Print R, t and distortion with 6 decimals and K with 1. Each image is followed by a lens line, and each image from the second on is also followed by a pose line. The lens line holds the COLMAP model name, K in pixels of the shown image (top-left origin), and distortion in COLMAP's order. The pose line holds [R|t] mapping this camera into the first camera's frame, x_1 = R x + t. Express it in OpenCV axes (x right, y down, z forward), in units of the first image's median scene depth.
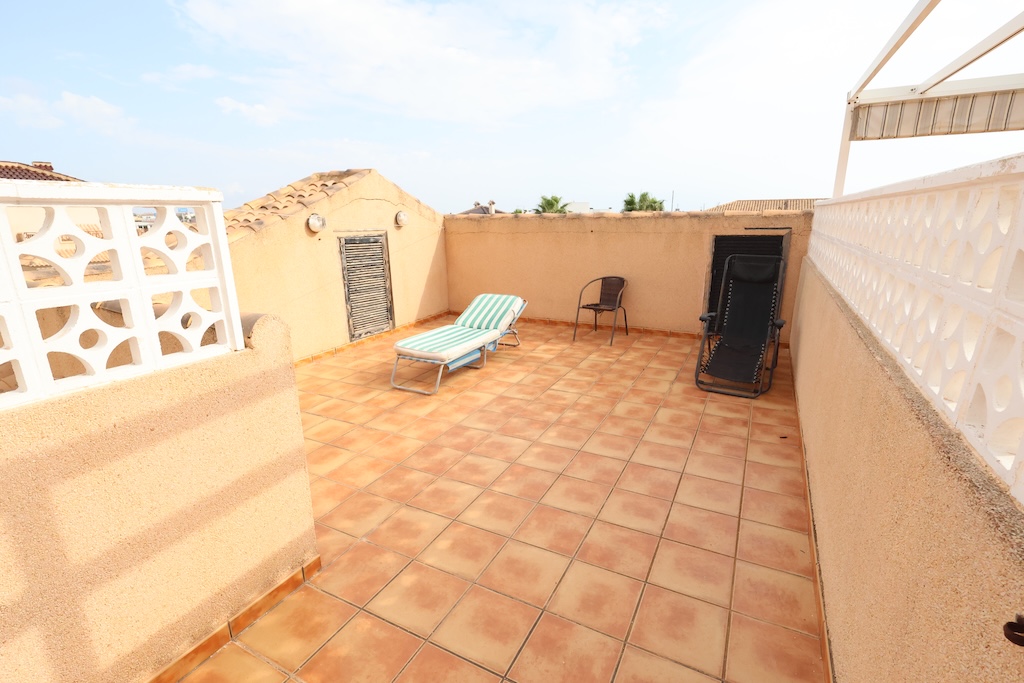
lens RADIAL K [[473.1, 0, 513.2], [0, 473.1, 342.7], [0, 0, 1]] dist [-0.002646, 0.000814]
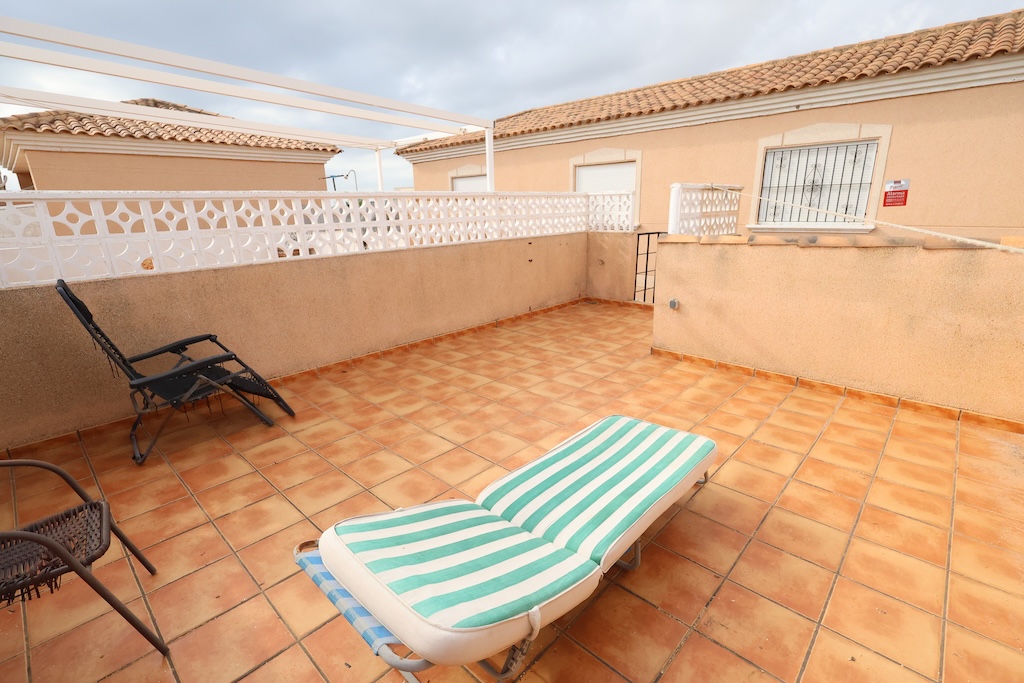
lens RADIAL K [[473.1, 0, 510.5], [0, 473.1, 342.3], [0, 0, 1]] dist [-0.002646, 0.000814]
pose [[-0.962940, -0.038951, 0.266887, -0.218616], [0.104686, 0.857965, 0.502928, -0.459080], [-0.248569, 0.512229, -0.822092, 1.792241]]
